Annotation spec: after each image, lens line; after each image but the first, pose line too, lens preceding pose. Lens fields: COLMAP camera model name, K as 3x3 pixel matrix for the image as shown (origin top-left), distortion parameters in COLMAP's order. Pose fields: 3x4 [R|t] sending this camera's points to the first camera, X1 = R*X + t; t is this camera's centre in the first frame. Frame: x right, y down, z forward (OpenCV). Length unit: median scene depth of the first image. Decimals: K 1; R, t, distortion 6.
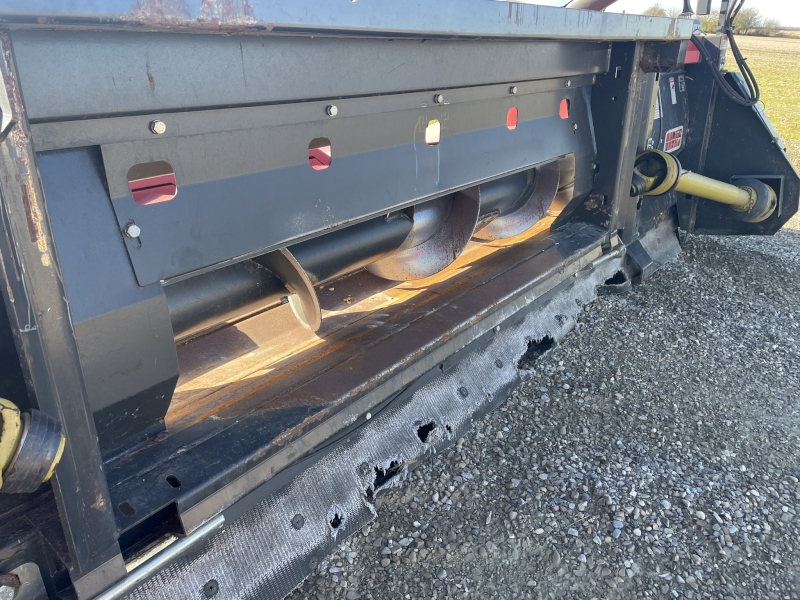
lens RADIAL K [[602.4, 0, 400.0], [0, 602.4, 300.0], [0, 0, 1]] dist [0.114388, -0.143063]
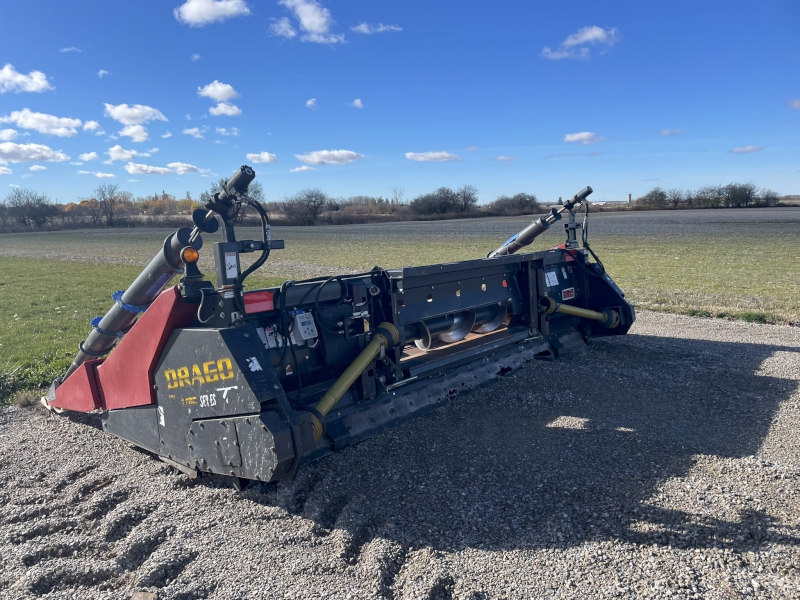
lens RADIAL K [[602.4, 0, 400.0], [0, 602.4, 300.0], [0, 0, 1]] dist [0.114388, -0.143063]
pose [[0.996594, -0.069302, -0.044699, -0.079768], [0.053193, 0.954400, -0.293755, 0.494985], [0.063018, 0.290377, 0.954835, -1.493526]]
